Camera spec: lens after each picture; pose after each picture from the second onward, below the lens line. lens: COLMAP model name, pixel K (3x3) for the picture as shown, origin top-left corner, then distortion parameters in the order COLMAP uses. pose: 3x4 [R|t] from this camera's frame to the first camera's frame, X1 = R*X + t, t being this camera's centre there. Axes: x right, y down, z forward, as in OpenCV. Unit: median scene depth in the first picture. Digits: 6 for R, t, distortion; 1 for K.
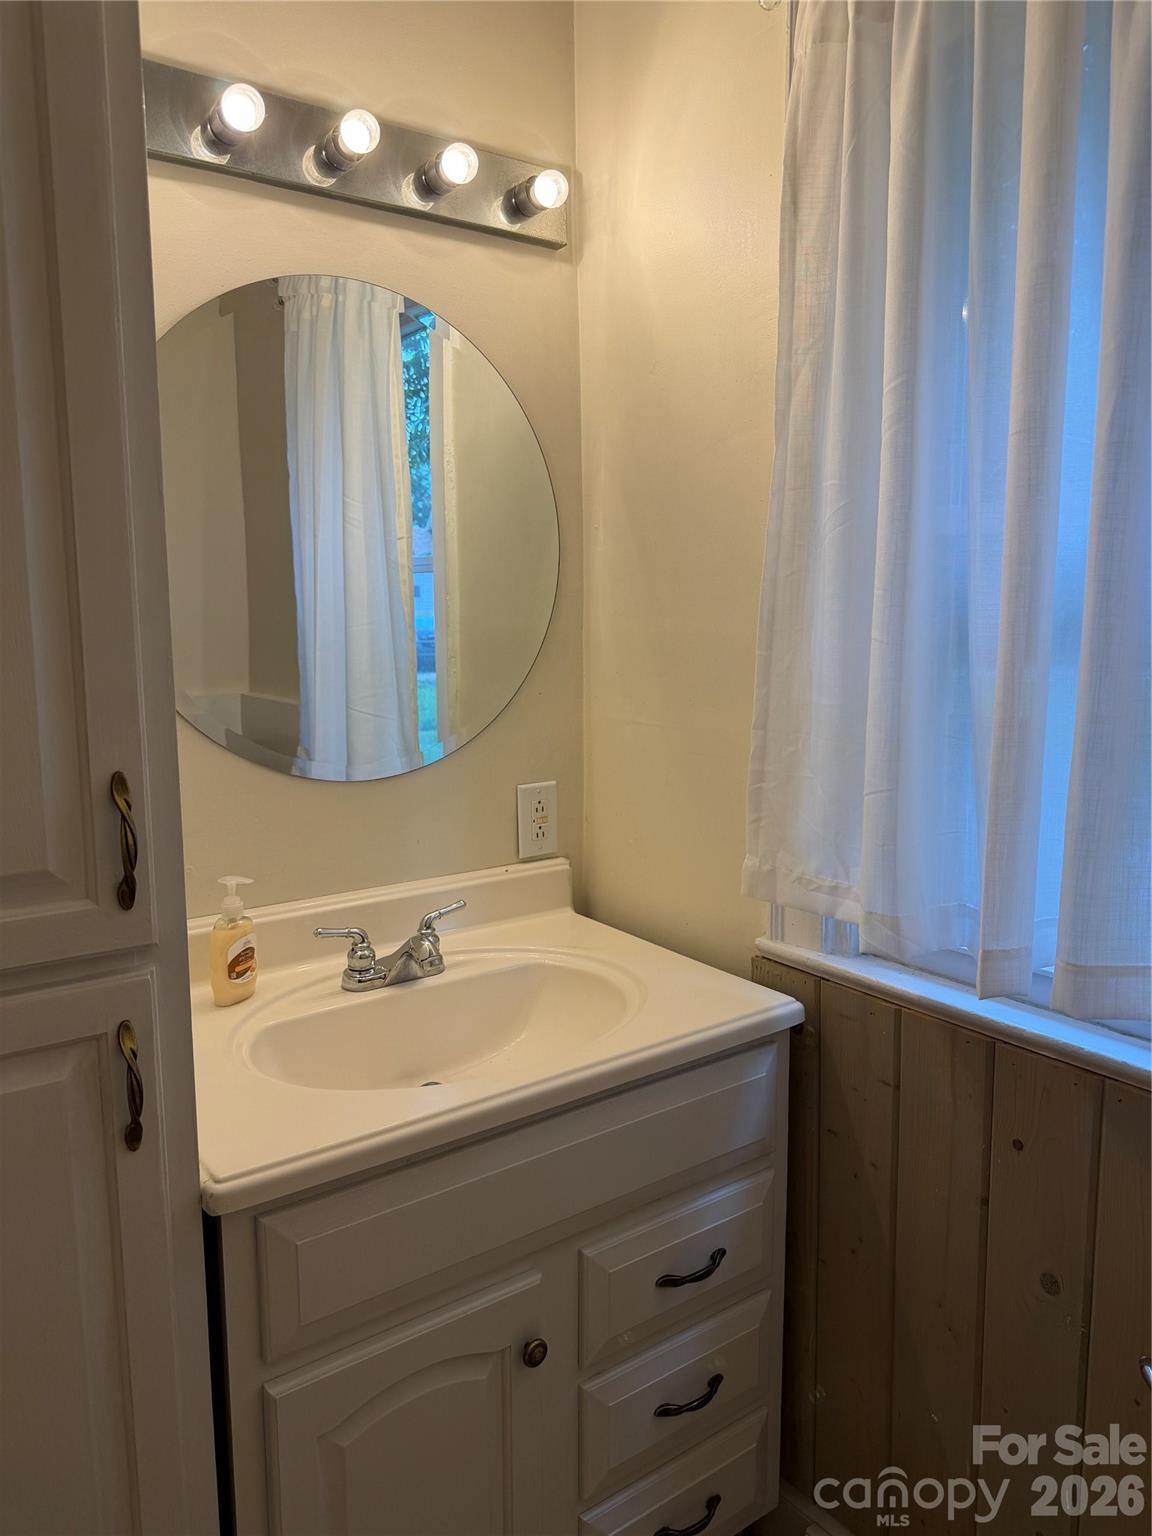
lens RADIAL K [[1078.8, 0, 575.1], [0, 1078.8, 762.0], [0, 0, 1]] dist [0.097651, -0.165751]
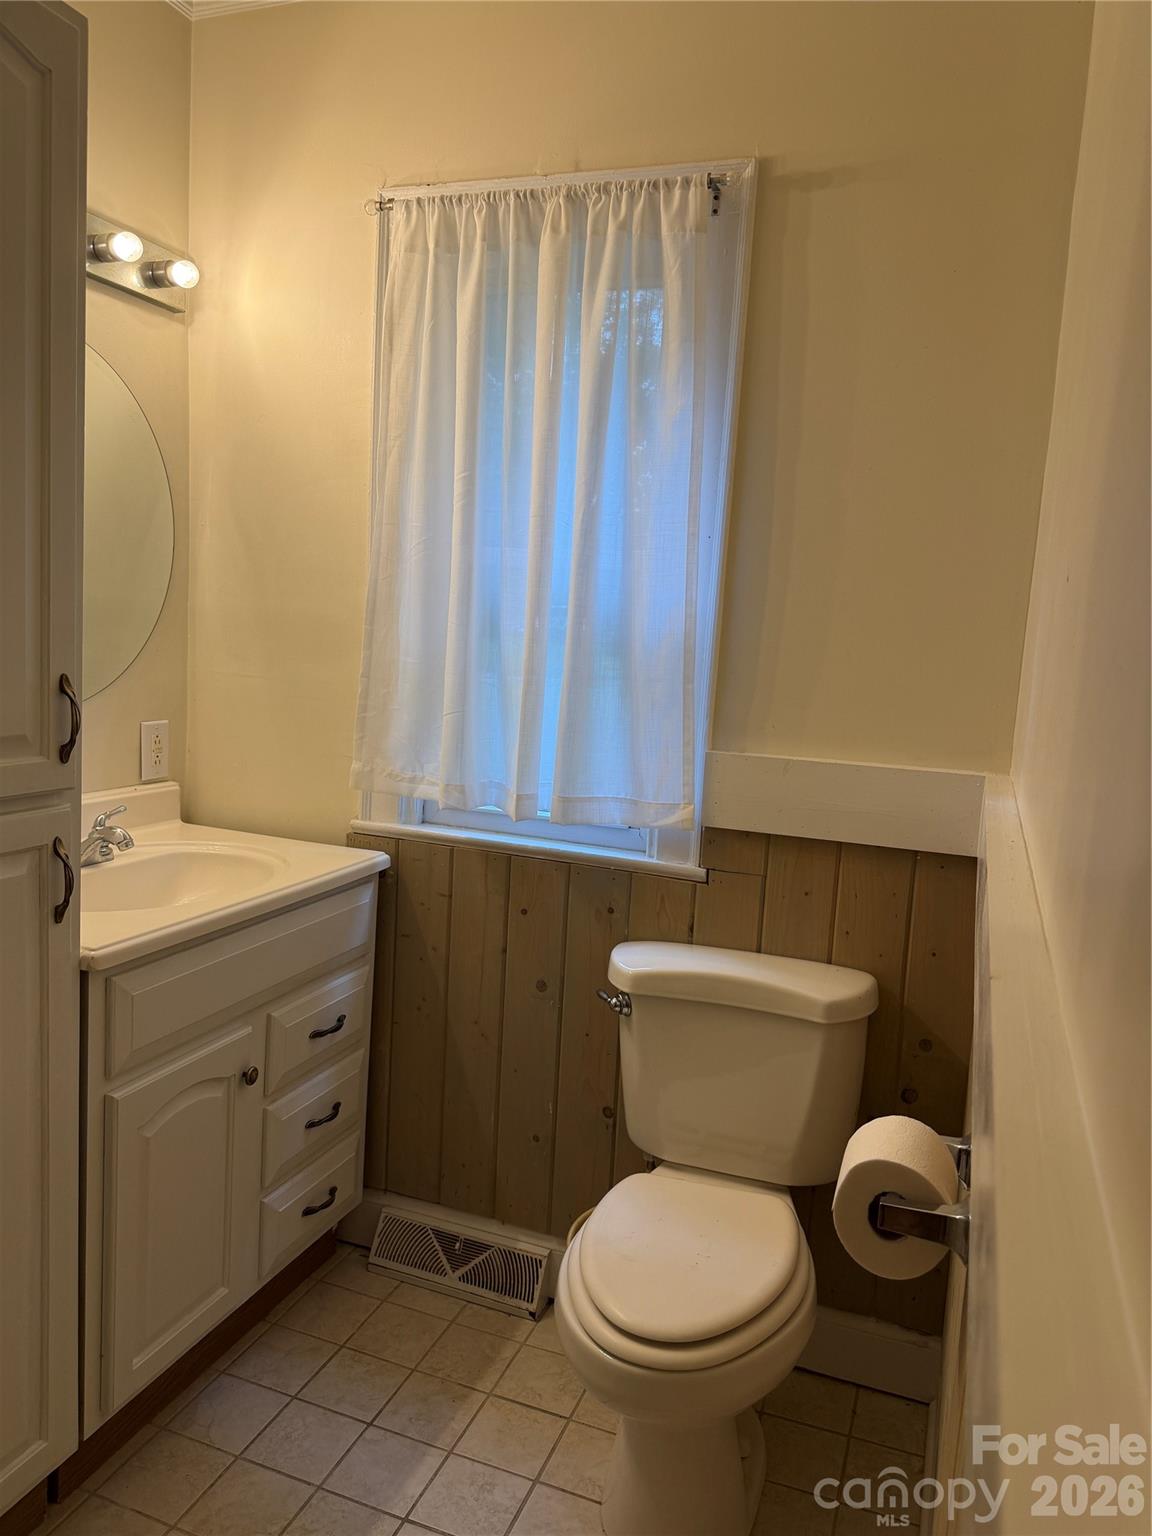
lens RADIAL K [[1078.8, 0, 575.1], [0, 1078.8, 762.0], [0, 0, 1]] dist [0.097651, -0.165751]
pose [[0.839072, -0.008171, 0.543959, -0.424382], [0.006547, 0.999966, 0.004922, 0.085448], [-0.543981, -0.000568, 0.839098, -0.462415]]
